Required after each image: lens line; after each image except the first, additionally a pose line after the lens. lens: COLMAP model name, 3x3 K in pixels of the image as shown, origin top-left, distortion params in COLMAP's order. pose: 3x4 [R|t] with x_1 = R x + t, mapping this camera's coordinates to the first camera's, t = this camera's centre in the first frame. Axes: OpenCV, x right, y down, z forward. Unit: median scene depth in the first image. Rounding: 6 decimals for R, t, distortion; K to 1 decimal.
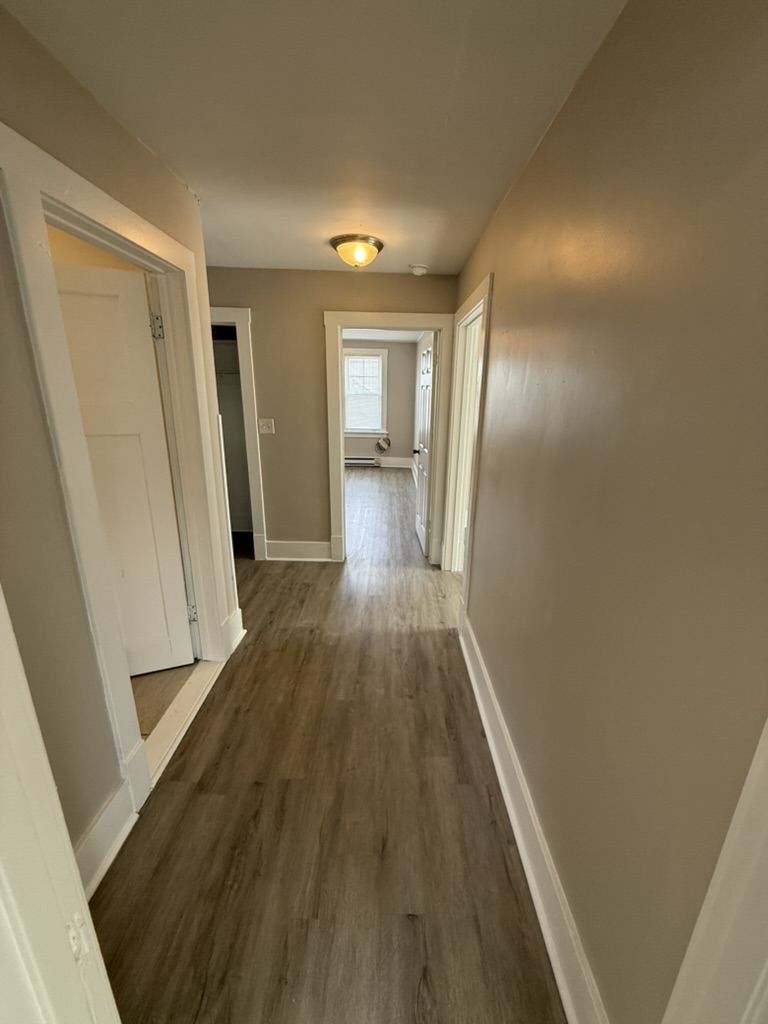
lens RADIAL K [[397.4, 0, 376.4], [0, 397.4, 510.7], [0, 0, 1]] dist [0.000198, 0.000069]
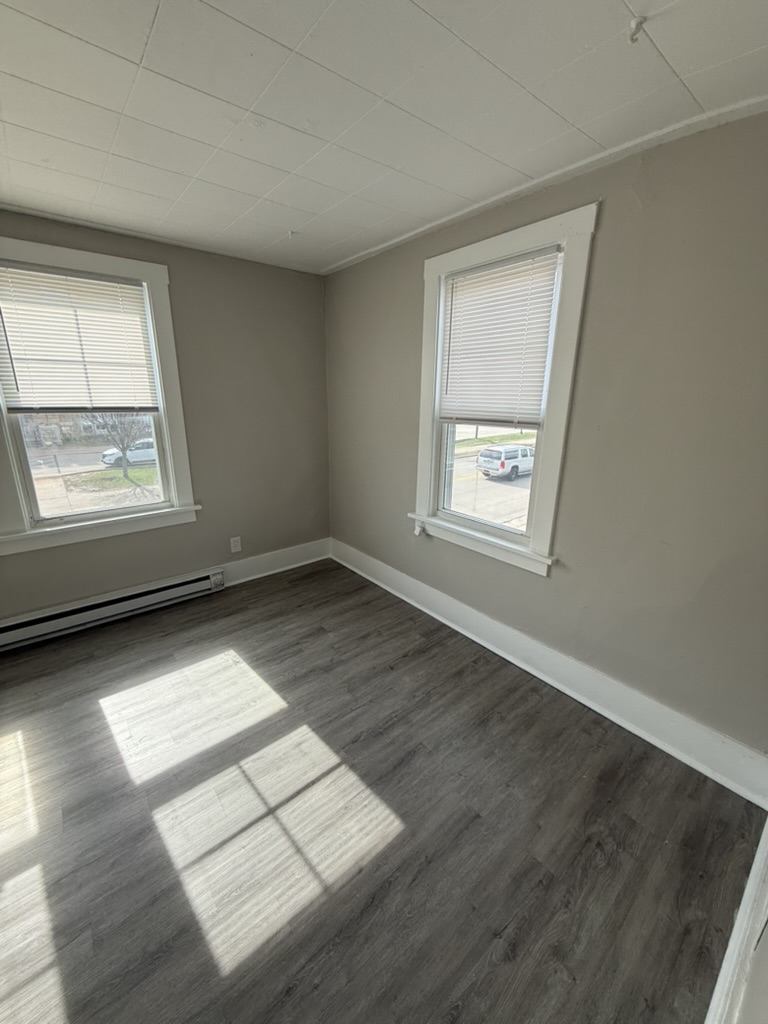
lens RADIAL K [[397.4, 0, 376.4], [0, 397.4, 510.7], [0, 0, 1]] dist [0.000198, 0.000069]
pose [[-0.650039, -0.225402, 0.725702, -1.142696], [0.214067, 0.862003, 0.459485, -0.354751], [-0.729126, 0.454032, -0.512085, 1.383231]]
